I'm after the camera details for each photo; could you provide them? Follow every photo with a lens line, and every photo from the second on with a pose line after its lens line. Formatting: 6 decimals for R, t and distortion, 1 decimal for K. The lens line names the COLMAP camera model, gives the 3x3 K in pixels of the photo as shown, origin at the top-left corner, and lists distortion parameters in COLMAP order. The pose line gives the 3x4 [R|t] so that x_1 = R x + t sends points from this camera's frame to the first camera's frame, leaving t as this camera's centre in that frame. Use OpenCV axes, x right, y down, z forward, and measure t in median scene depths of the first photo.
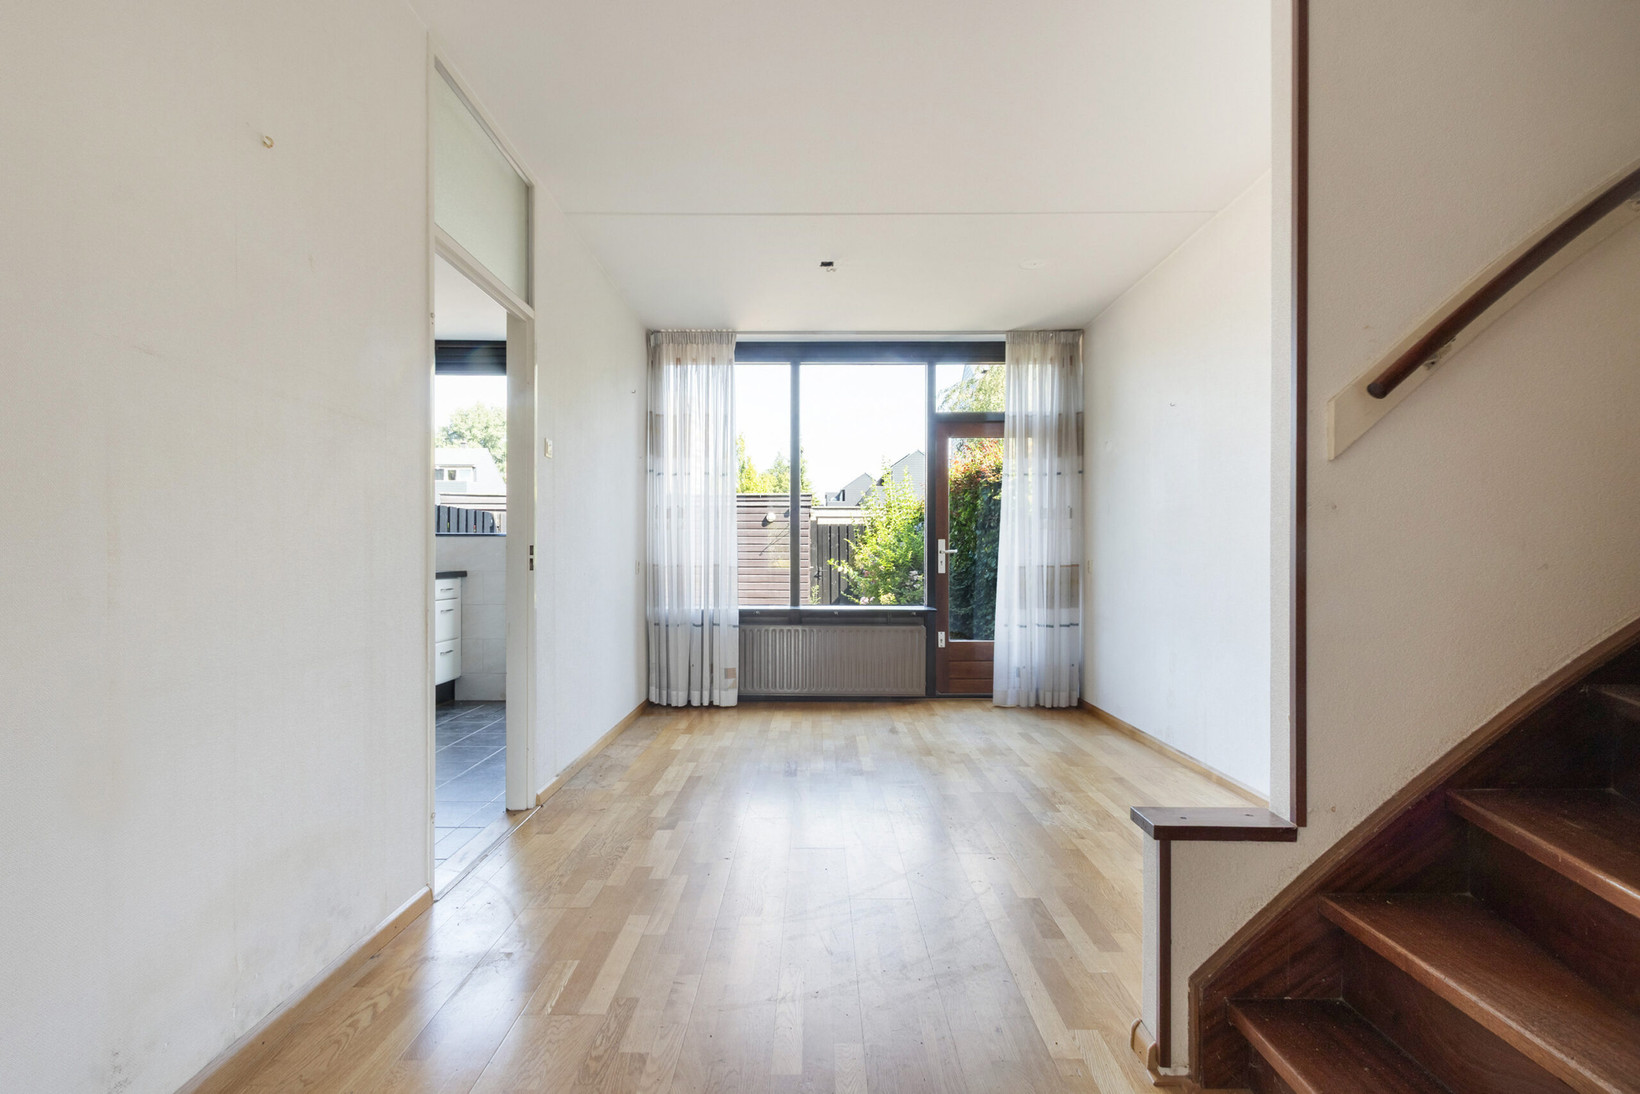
lens RADIAL K [[764.2, 0, 811.9], [0, 764.2, 564.1], [0, 0, 1]] dist [0.001158, -0.000534]
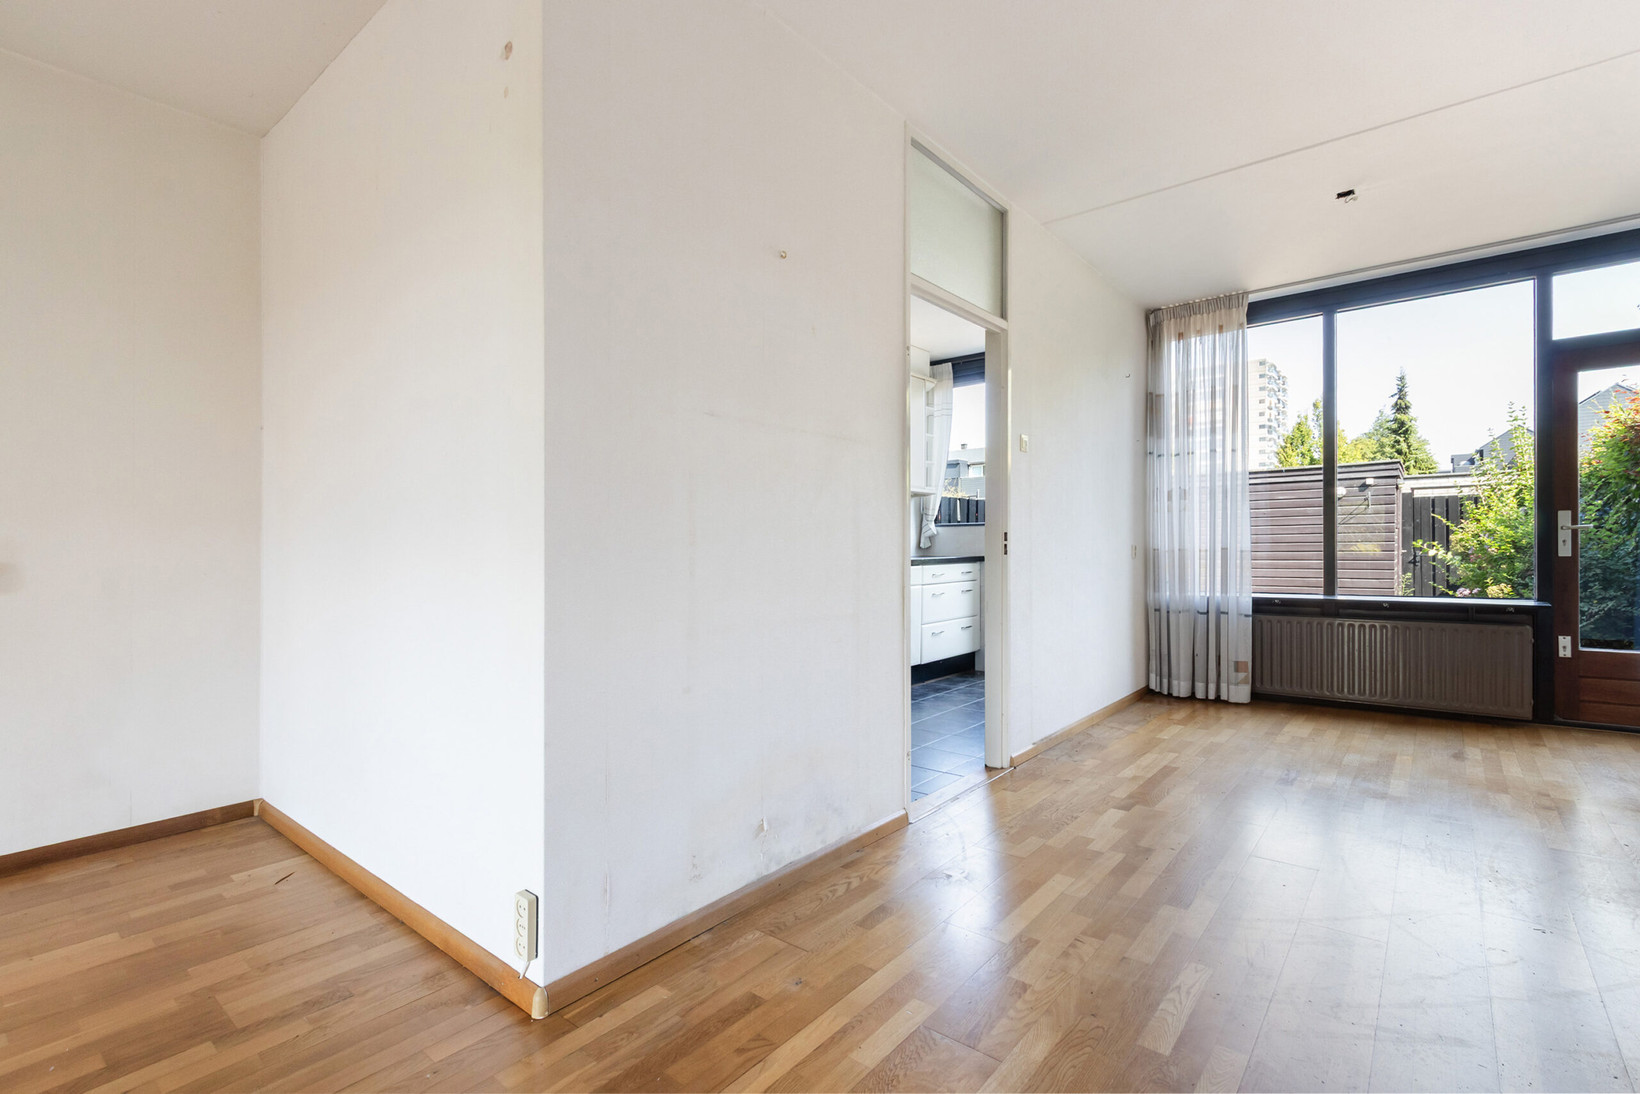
lens RADIAL K [[753.5, 0, 820.0], [0, 753.5, 547.0], [0, 0, 1]] dist [-0.012790, -0.000179]
pose [[0.771450, -0.011616, -0.636184, 0.076372], [0.009090, 0.999933, -0.007236, 0.001181], [0.636225, -0.000201, 0.771503, -0.012575]]
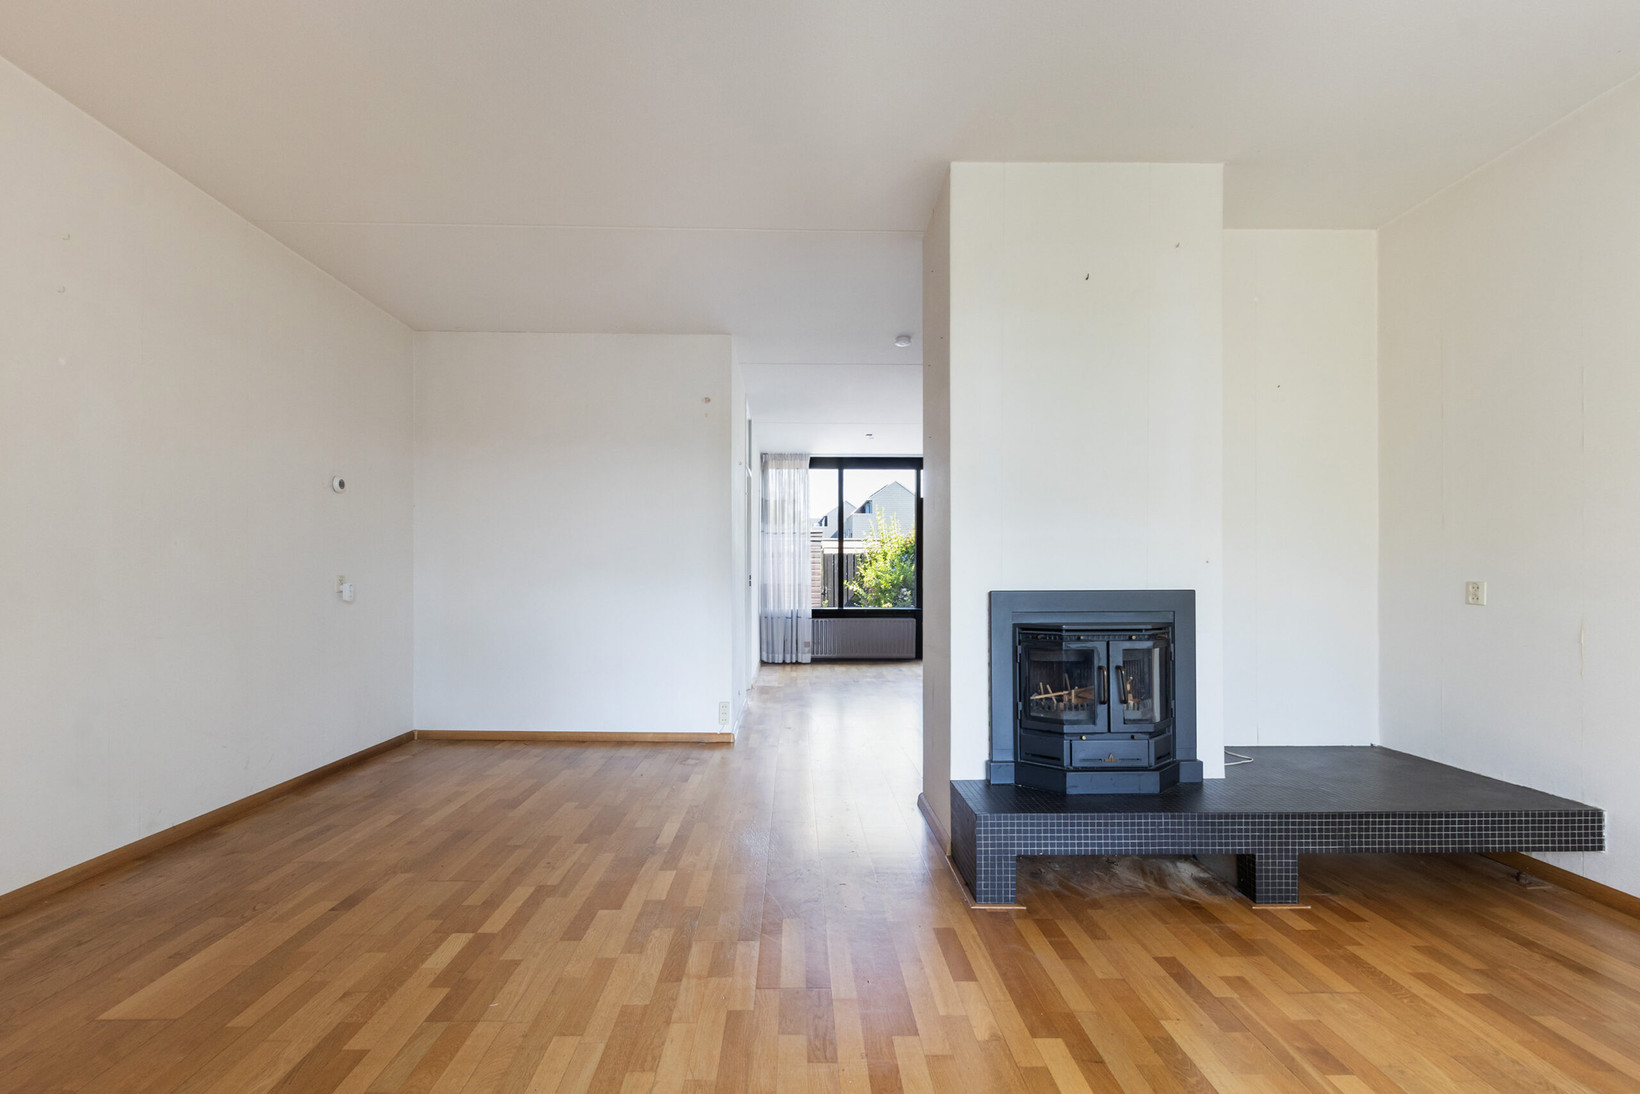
lens RADIAL K [[764.2, 0, 811.9], [0, 764.2, 564.1], [0, 0, 1]] dist [0.001158, -0.000534]
pose [[0.999505, -0.001672, 0.031427, -0.150842], [0.002565, 0.999593, -0.028413, 0.005413], [-0.031367, 0.028480, 0.999102, -0.786959]]
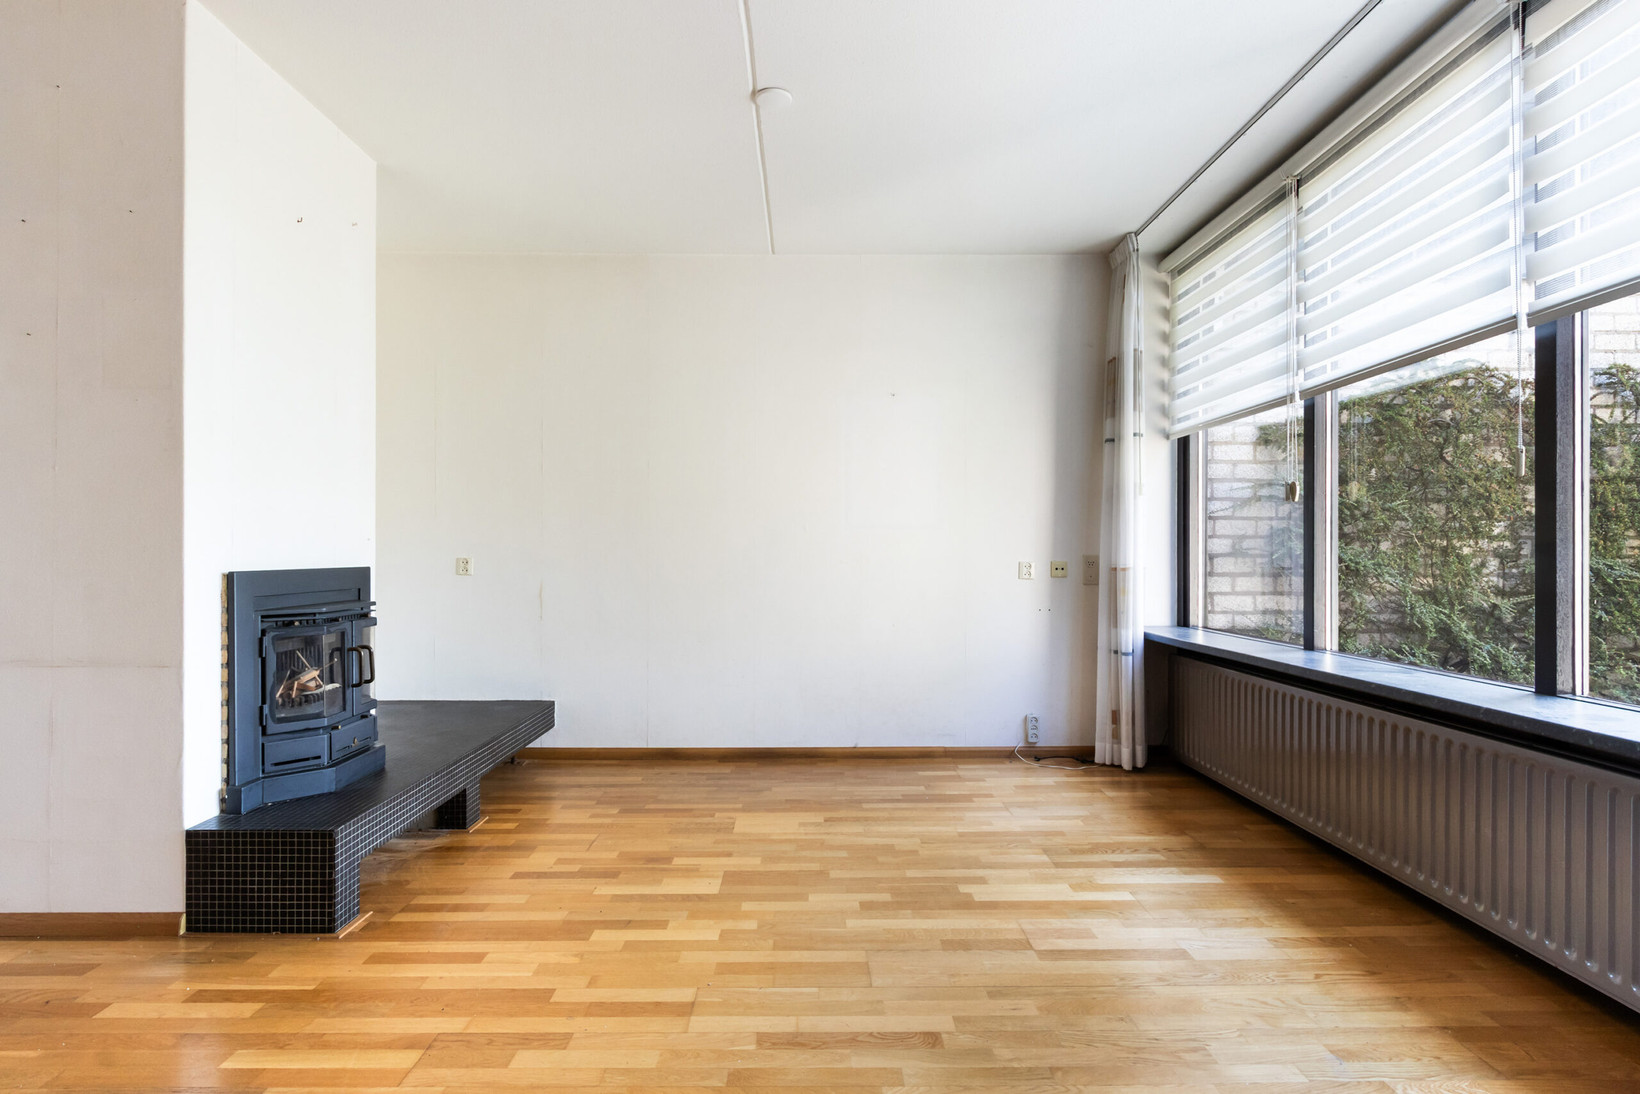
lens RADIAL K [[842.0, 0, 820.0], [0, 842.0, 547.0], [0, 0, 1]] dist [0.002251, -0.000028]
pose [[-0.025554, 0.006318, 0.999653, -0.485006], [0.005117, 0.999968, -0.006189, -0.000005], [-0.999660, 0.004957, -0.025585, -0.565596]]
